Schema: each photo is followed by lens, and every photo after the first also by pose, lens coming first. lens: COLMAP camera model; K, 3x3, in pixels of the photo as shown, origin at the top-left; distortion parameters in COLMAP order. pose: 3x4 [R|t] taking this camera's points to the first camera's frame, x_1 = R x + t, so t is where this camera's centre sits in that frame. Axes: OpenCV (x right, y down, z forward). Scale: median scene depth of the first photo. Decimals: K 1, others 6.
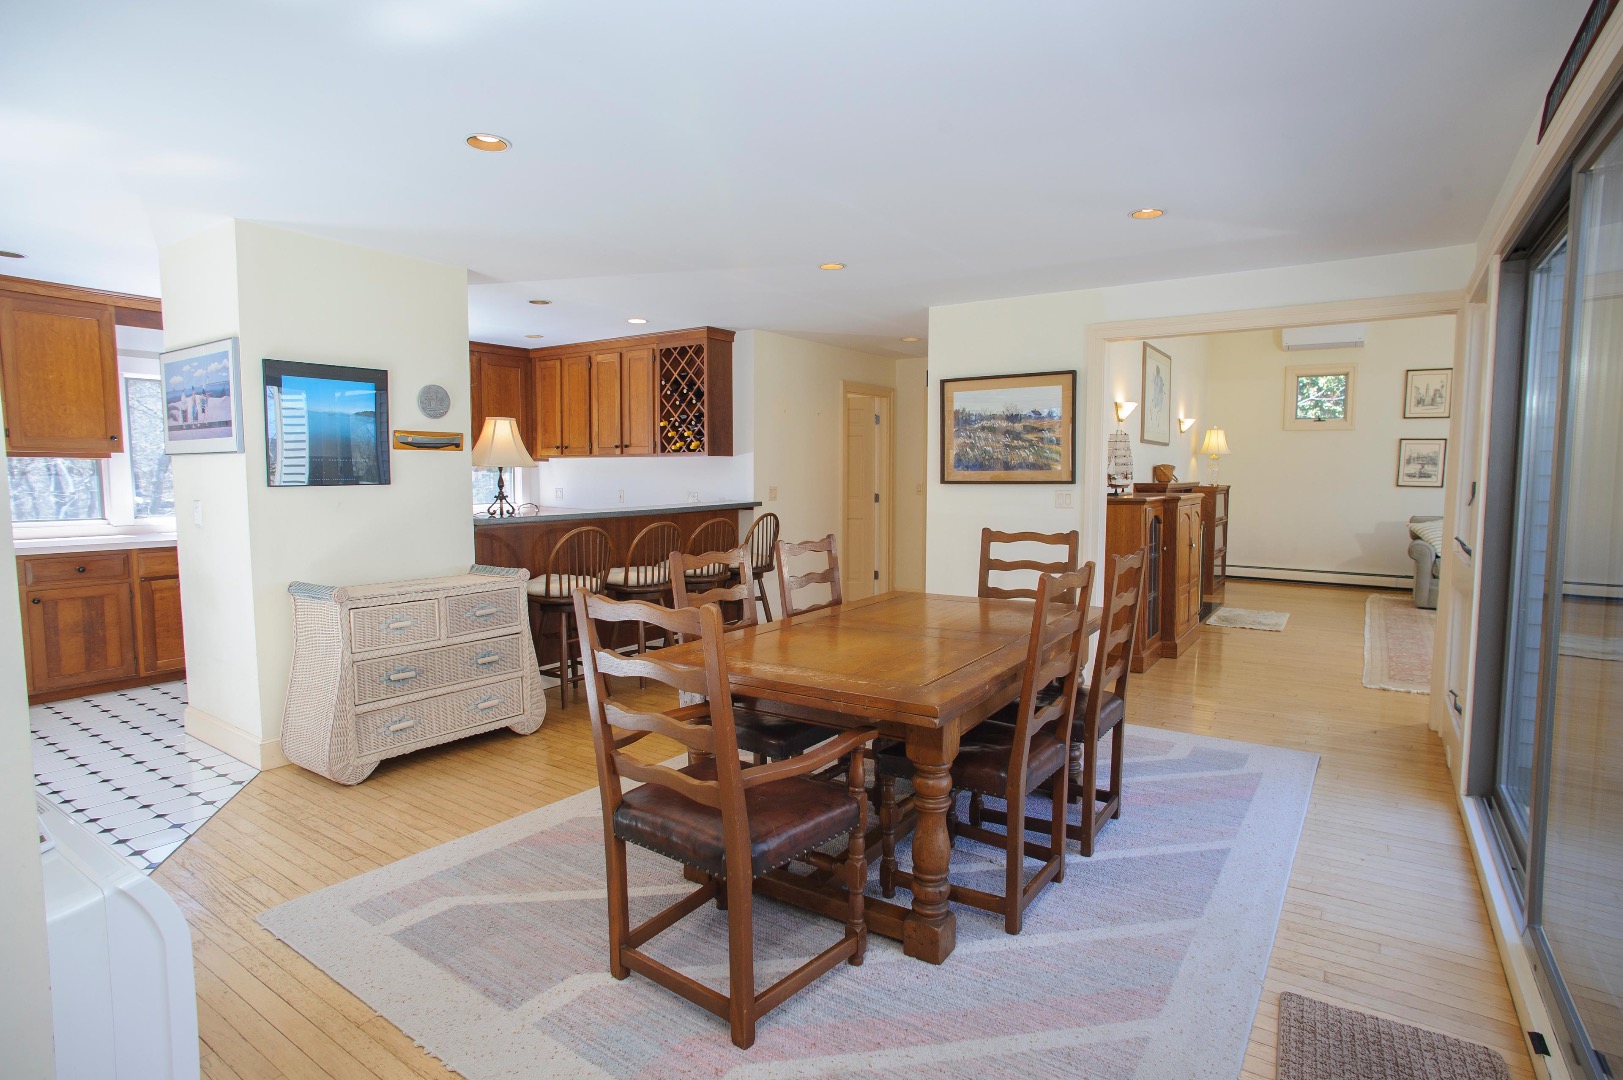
lens RADIAL K [[831.7, 0, 811.5], [0, 831.7, 540.0], [0, 0, 1]] dist [-0.087592, 0.052151]
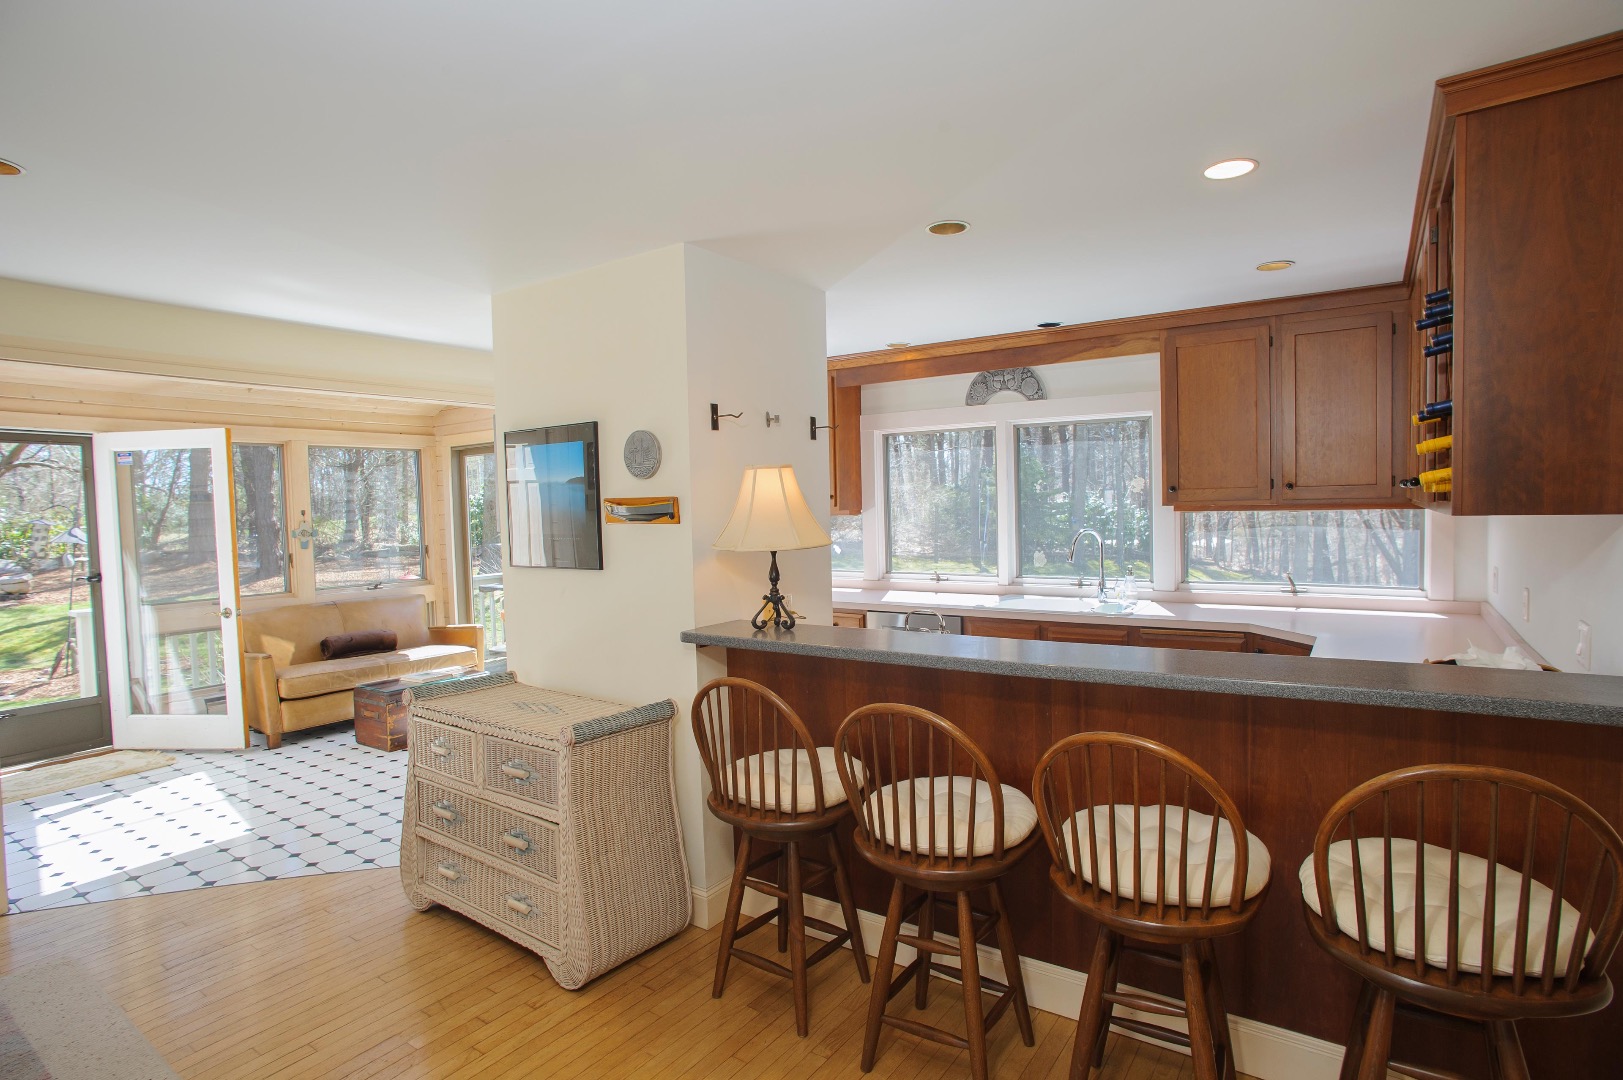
lens RADIAL K [[831.7, 0, 811.5], [0, 831.7, 540.0], [0, 0, 1]] dist [-0.087592, 0.052151]
pose [[0.003512, 0.043084, -0.999065, 0.256151], [-0.059639, 0.997302, 0.042798, -0.140775], [0.998214, 0.059433, 0.006072, 1.188379]]
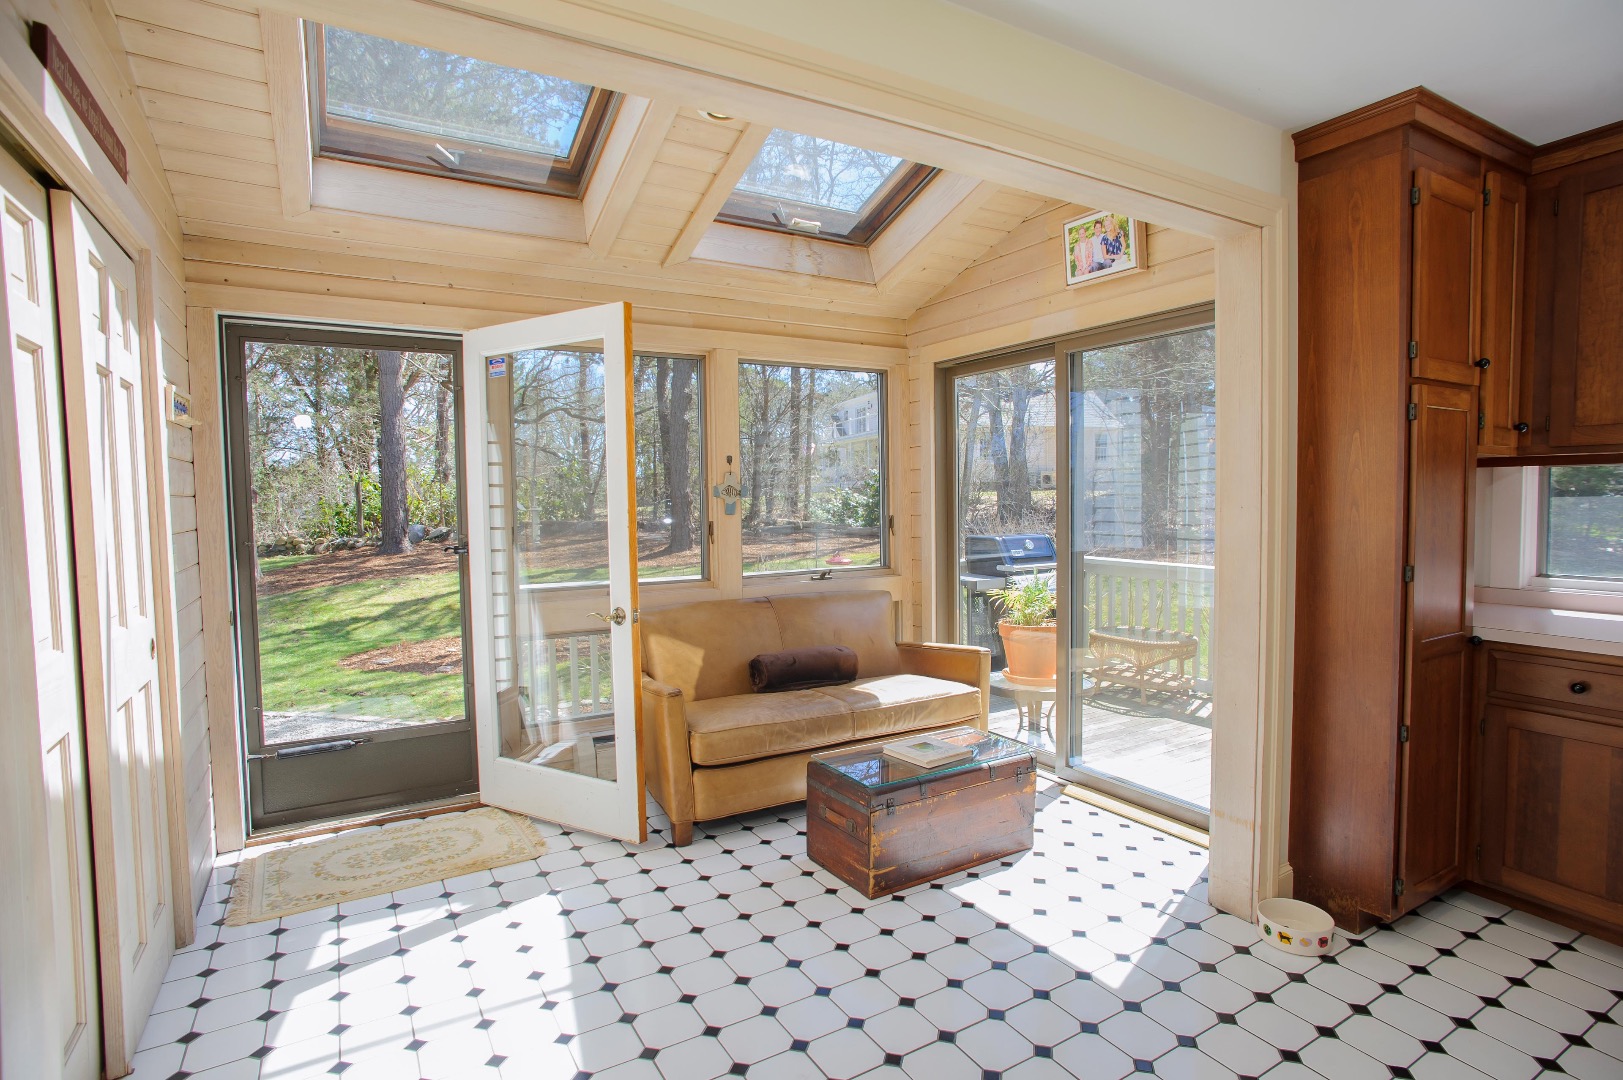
lens RADIAL K [[831.7, 0, 811.5], [0, 831.7, 540.0], [0, 0, 1]] dist [-0.087592, 0.052151]
pose [[-0.420689, 0.053148, -0.905647, -0.380231], [-0.063108, 0.994150, 0.087656, -0.067511], [0.905007, 0.094030, -0.414874, 0.766684]]
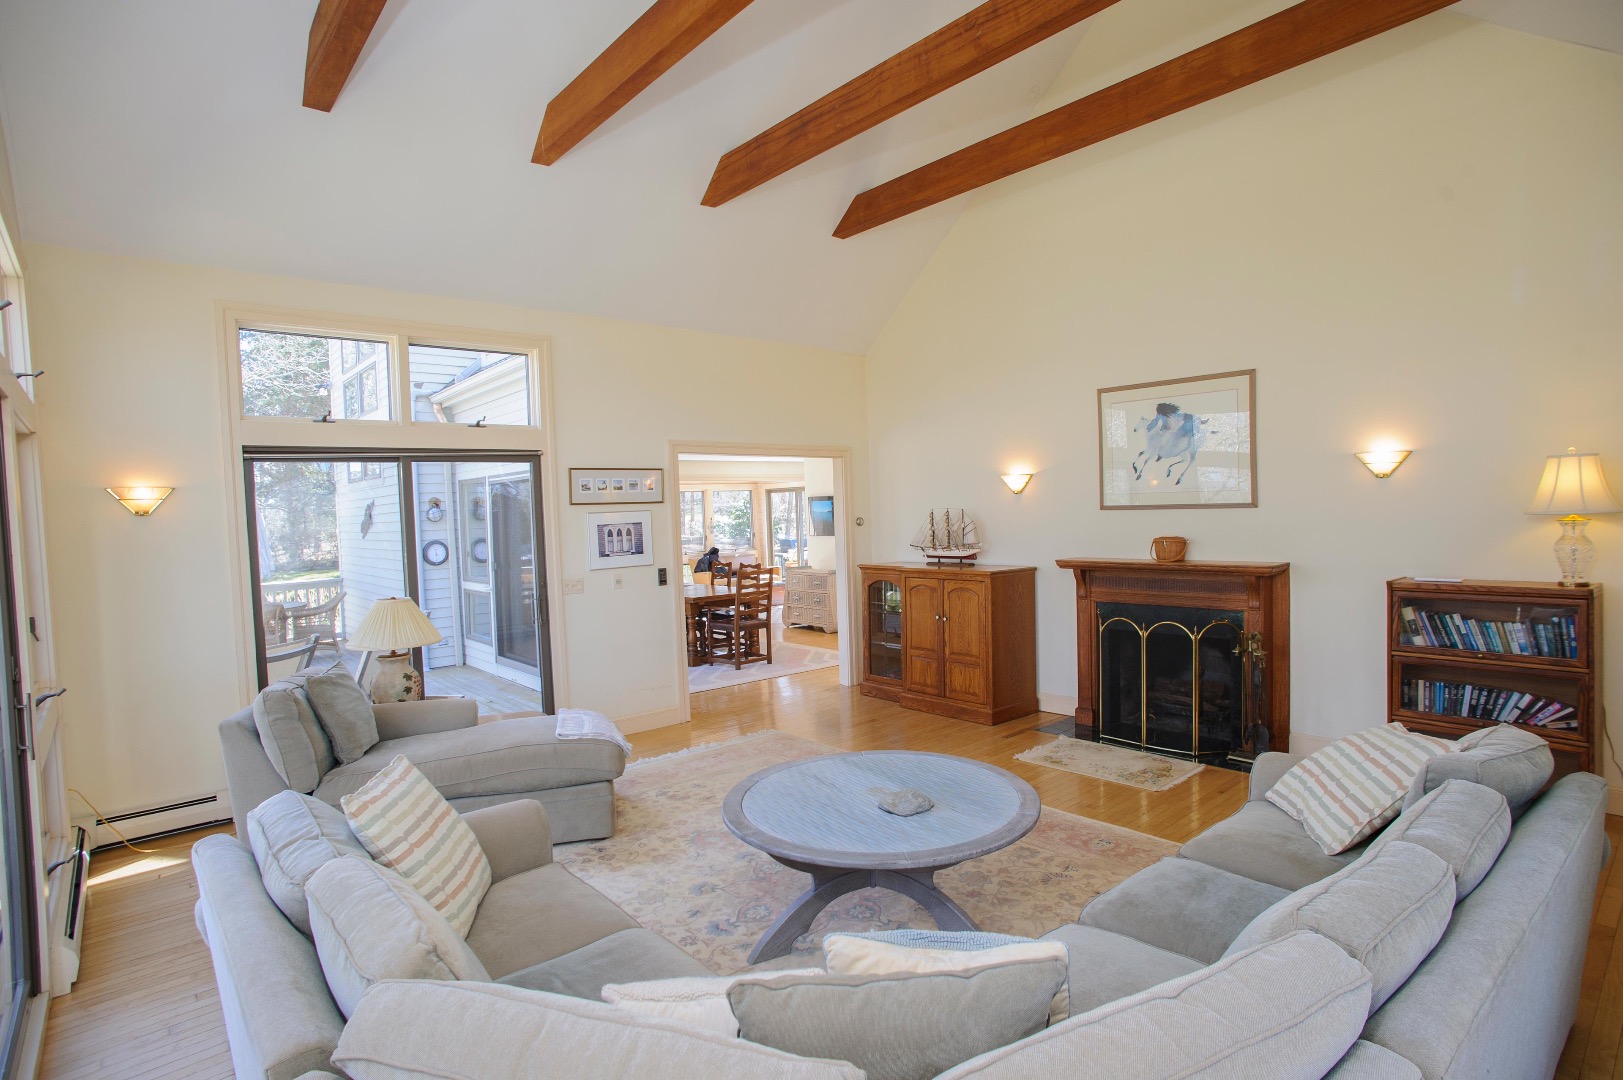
lens RADIAL K [[831.7, 0, 811.5], [0, 831.7, 540.0], [0, 0, 1]] dist [-0.087592, 0.052151]
pose [[-0.250114, 0.042679, -0.967275, 2.321355], [-0.057191, 0.996632, 0.058762, -0.220183], [0.966526, 0.070017, -0.246831, 1.640587]]
